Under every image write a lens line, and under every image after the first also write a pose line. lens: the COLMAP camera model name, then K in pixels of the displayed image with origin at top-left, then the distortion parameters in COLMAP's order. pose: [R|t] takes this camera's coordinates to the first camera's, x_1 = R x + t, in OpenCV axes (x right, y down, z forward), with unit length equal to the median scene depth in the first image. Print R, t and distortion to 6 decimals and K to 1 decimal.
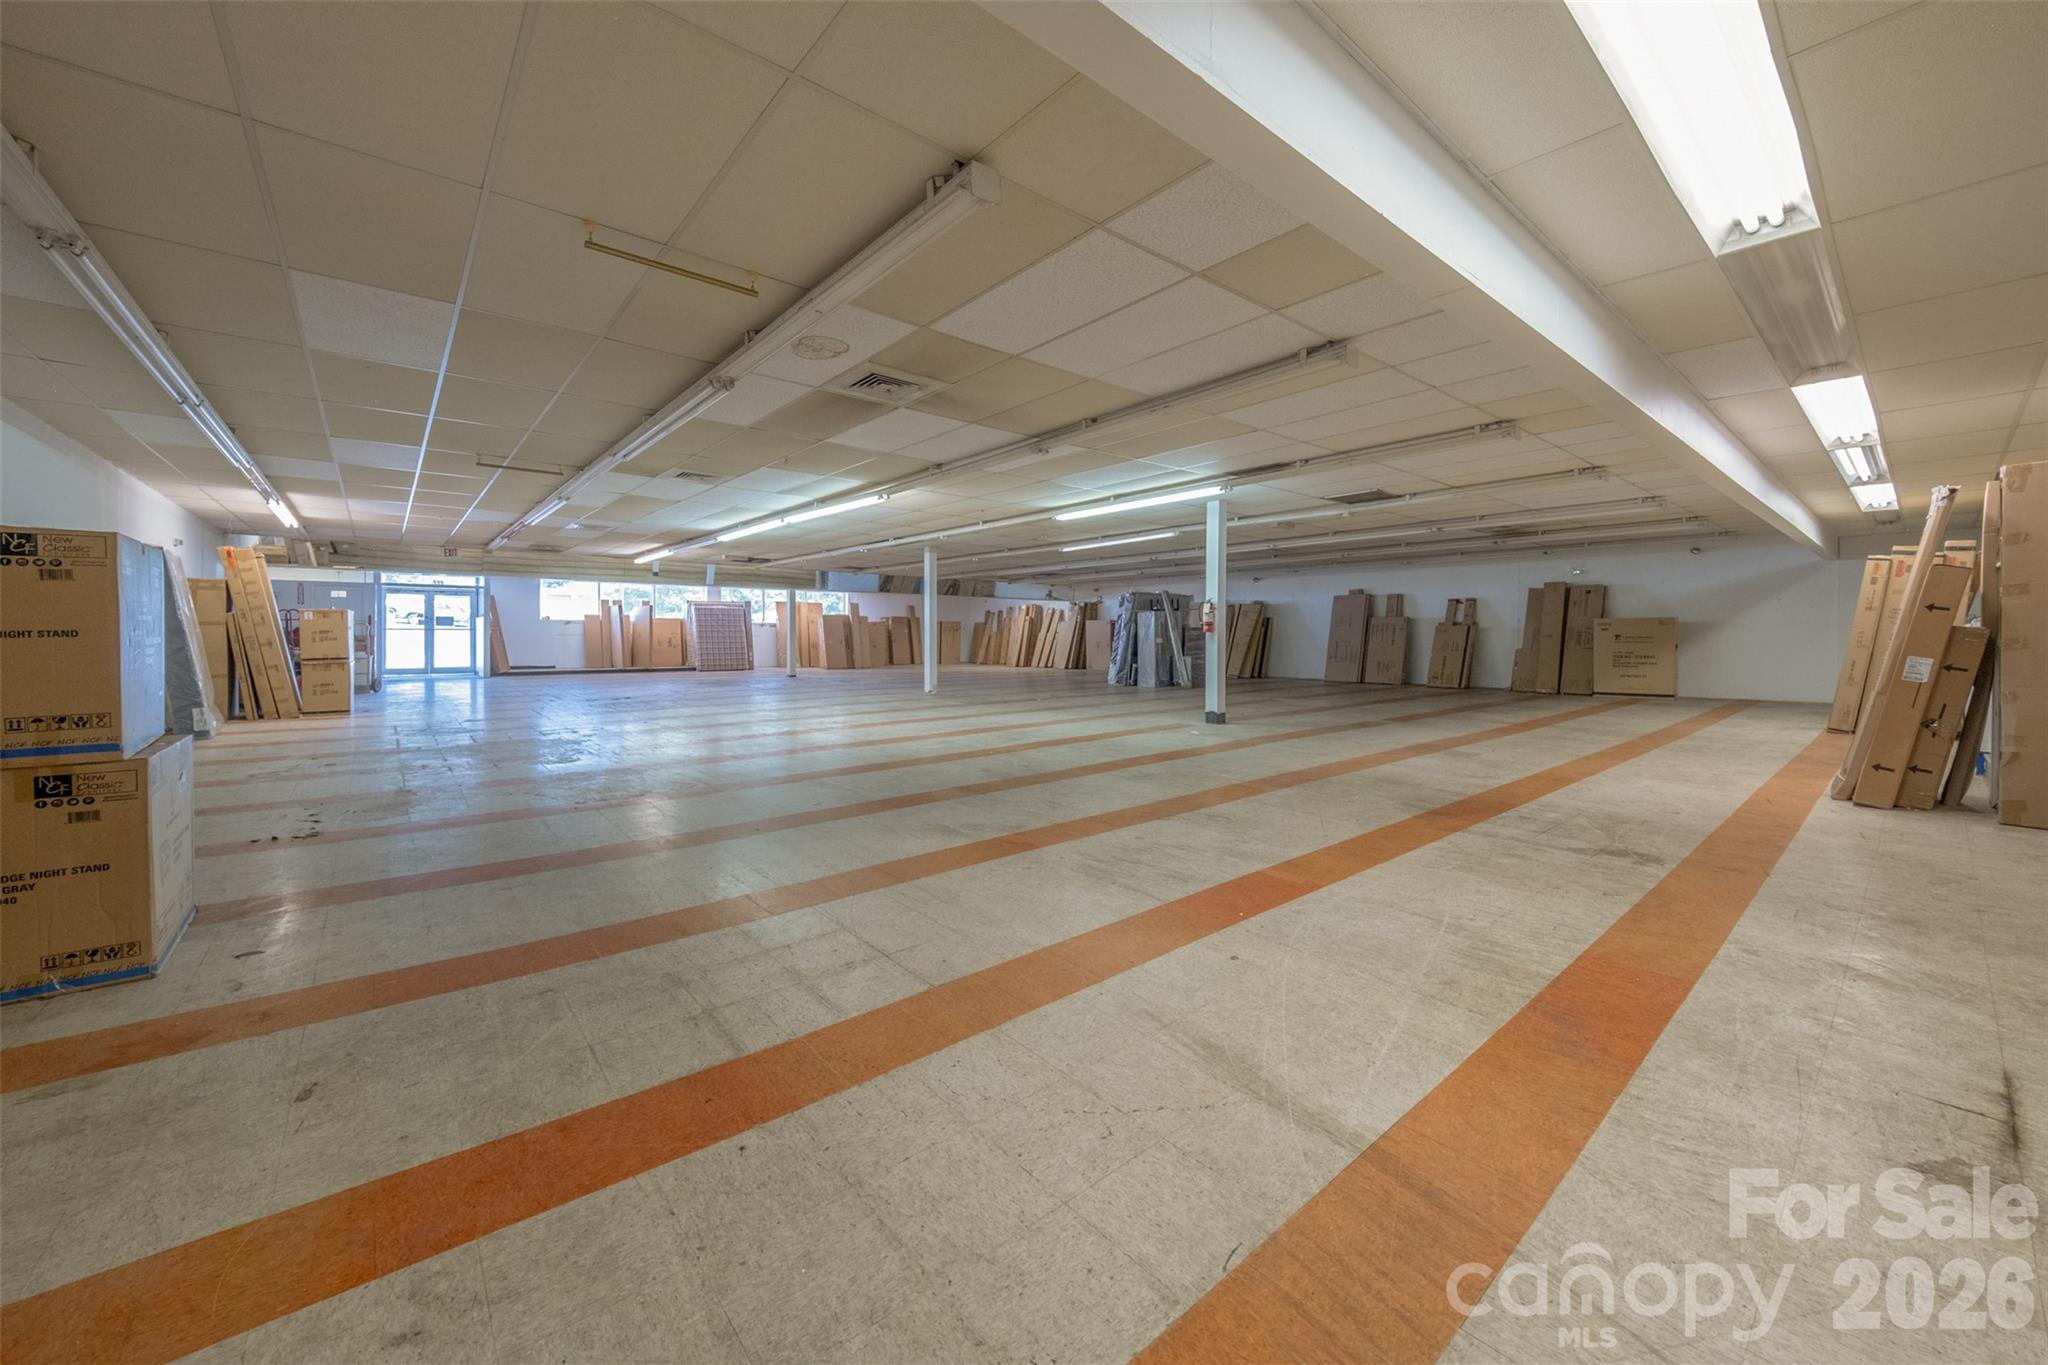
lens RADIAL K [[702.8, 0, 1010.3], [0, 702.8, 651.5], [0, 0, 1]] dist [0.000496, -0.003189]
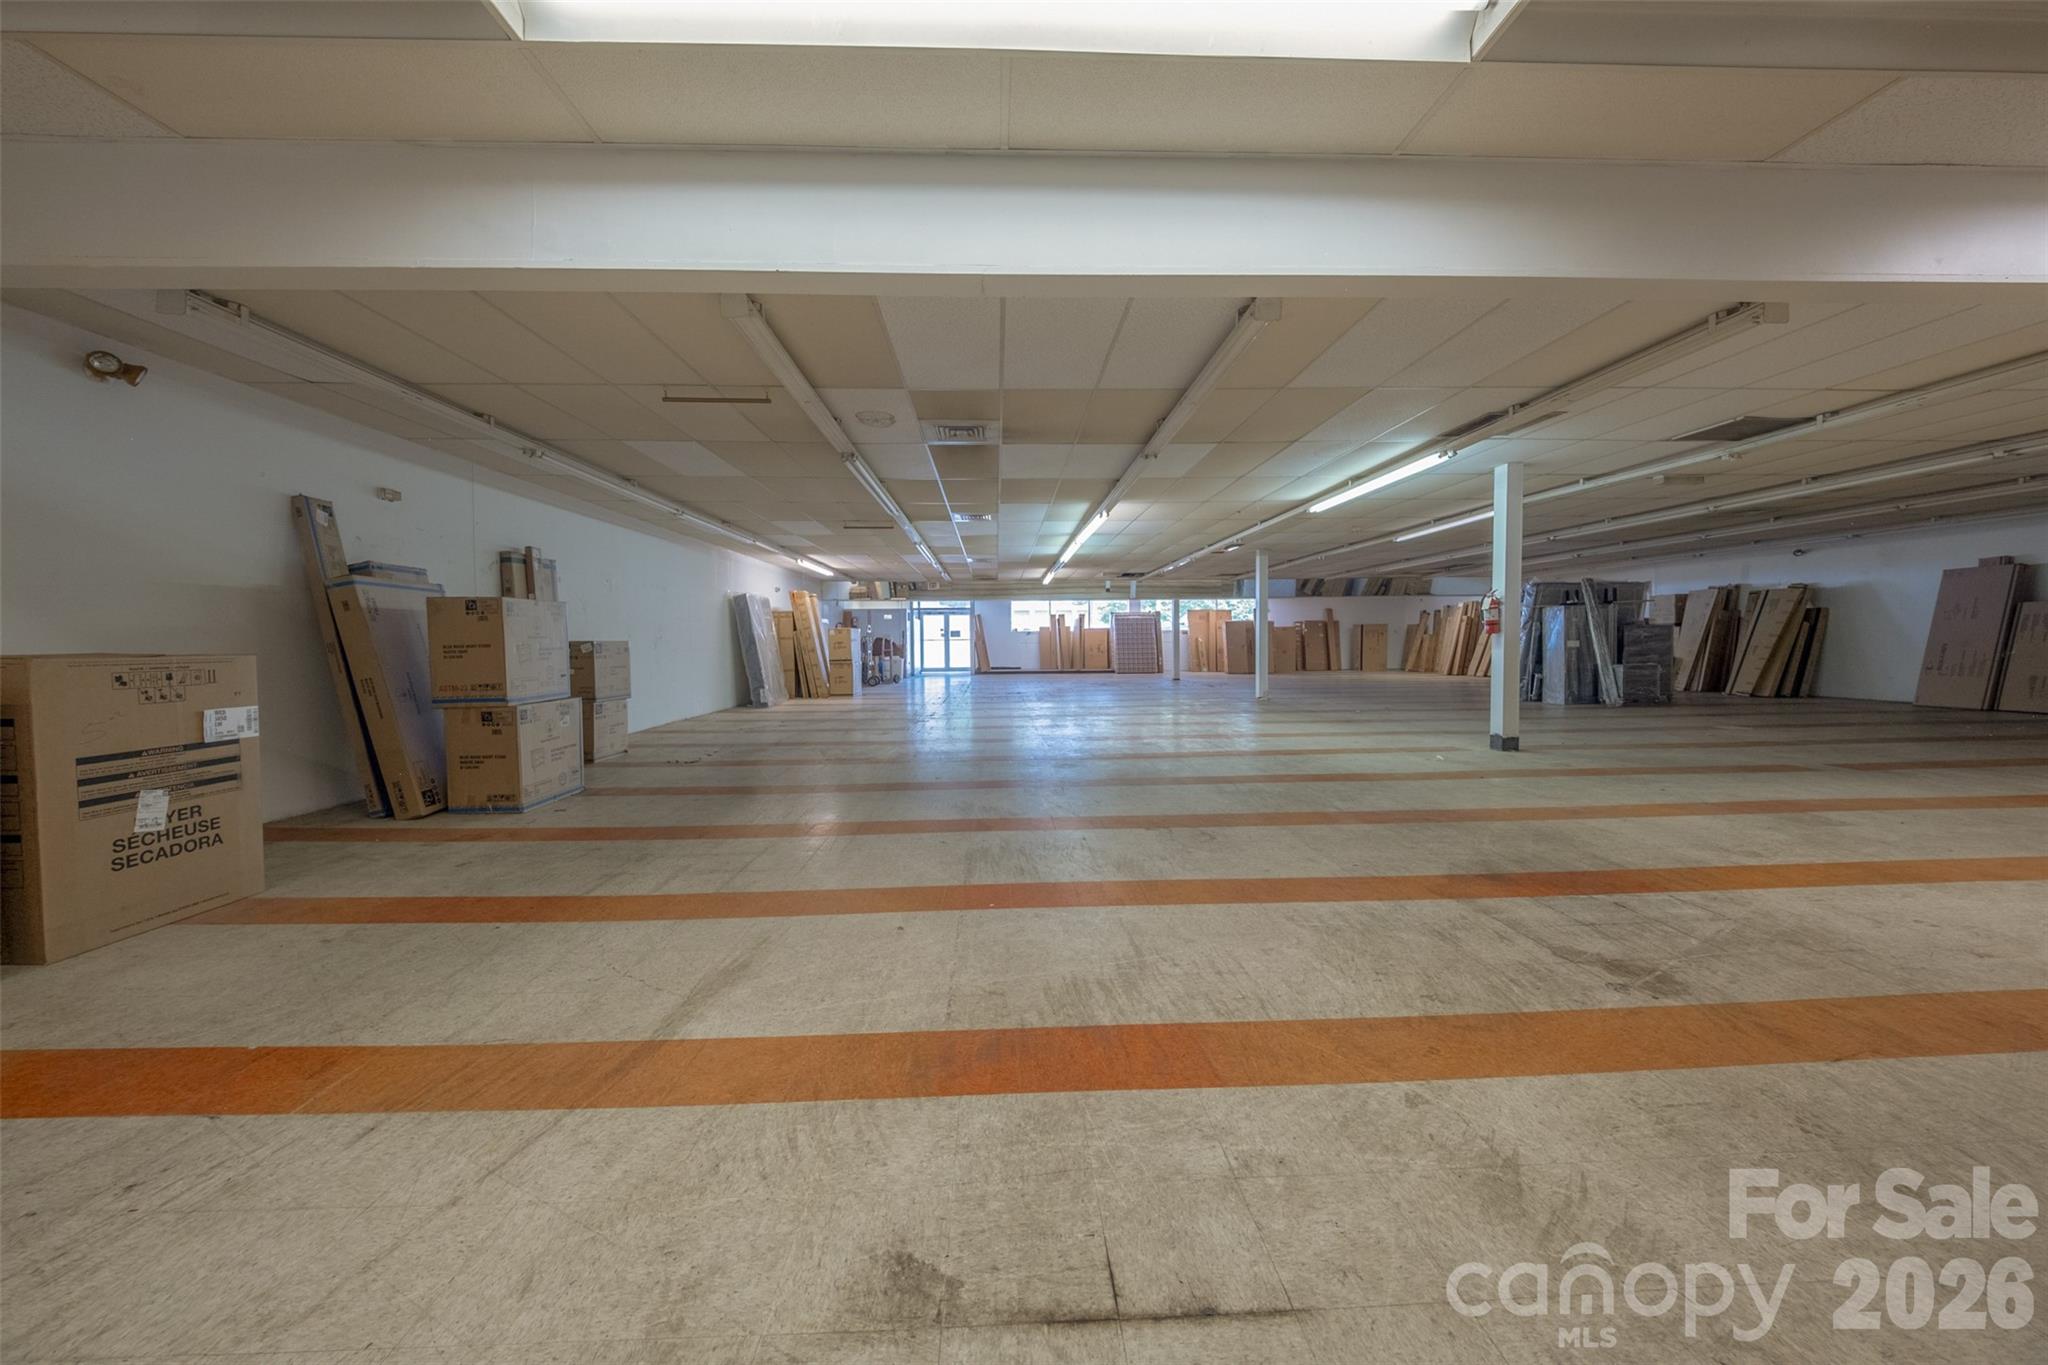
lens RADIAL K [[702.8, 0, 1033.4], [0, 702.8, 663.0], [0, 0, 1]] dist [0.000496, -0.003189]
pose [[0.803608, 0.007546, -0.595111, 0.399035], [-0.002978, 0.999958, 0.008658, 0.001625], [0.595152, -0.005185, 0.803597, 0.083252]]
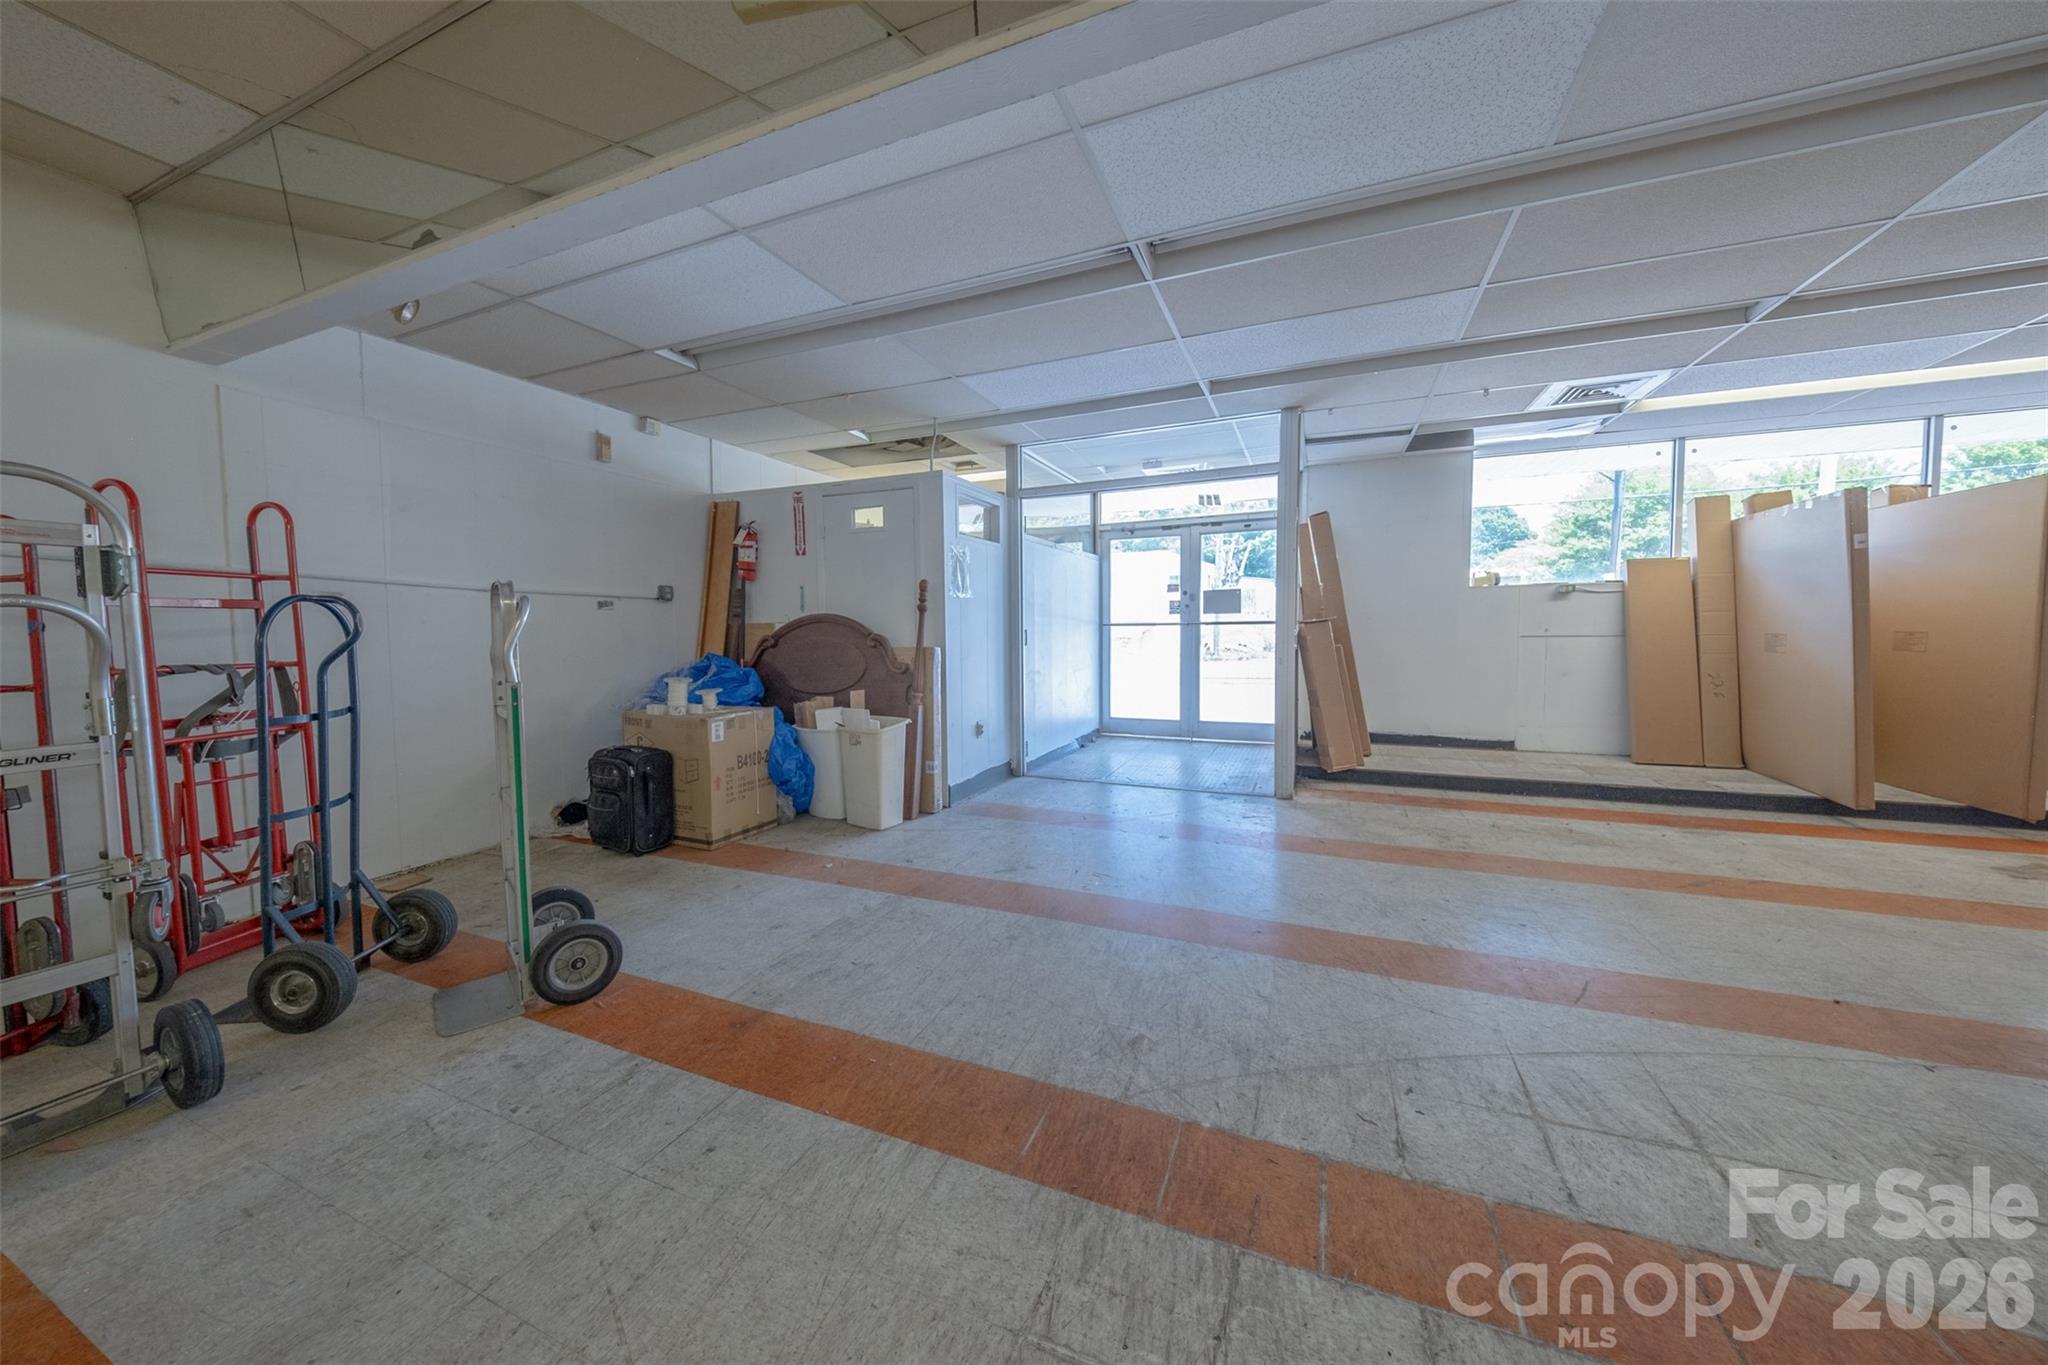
lens RADIAL K [[702.8, 0, 1013.2], [0, 702.8, 675.4], [0, 0, 1]] dist [0.000496, -0.003189]
pose [[0.466950, 0.045507, -0.883112, -1.323471], [-0.008968, 0.998867, 0.046730, -0.055541], [0.884238, -0.013901, 0.466829, 2.018262]]
